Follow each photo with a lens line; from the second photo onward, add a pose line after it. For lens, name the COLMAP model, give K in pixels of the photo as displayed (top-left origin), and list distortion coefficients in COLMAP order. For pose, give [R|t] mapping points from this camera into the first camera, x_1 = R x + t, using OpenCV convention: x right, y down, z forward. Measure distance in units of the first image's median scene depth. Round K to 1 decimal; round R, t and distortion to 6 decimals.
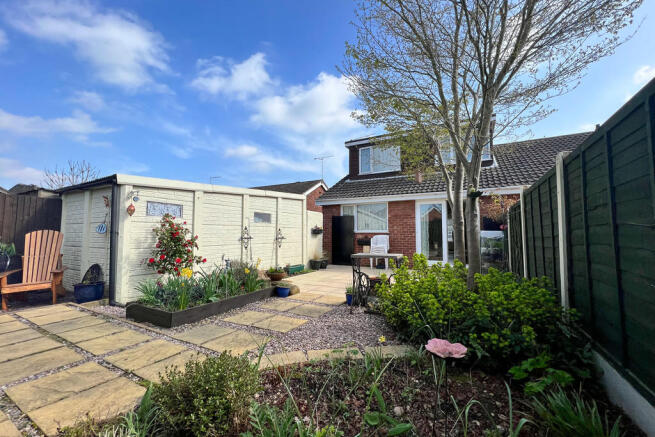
lens RADIAL K [[268.6, 0, 332.7], [0, 268.6, 220.8], [0, 0, 1]] dist [0.003554, -0.000090]
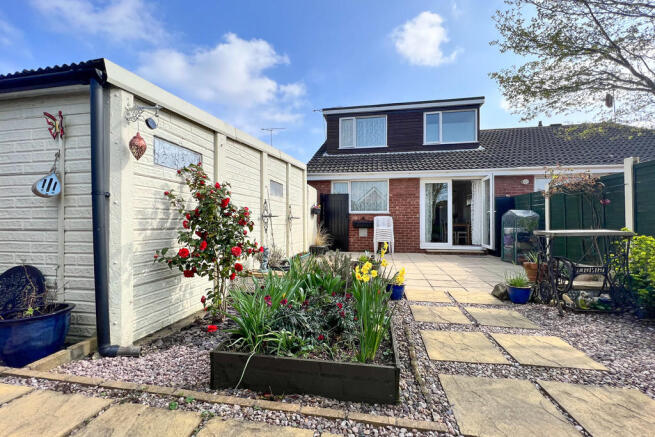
lens RADIAL K [[268.6, 0, 325.1], [0, 268.6, 220.5], [0, 0, 1]] dist [0.003554, -0.000090]
pose [[0.943083, 0.000913, 0.332556, -0.406978], [-0.017328, 0.998773, 0.046396, 0.040749], [-0.332106, -0.049518, 0.941941, 0.304614]]
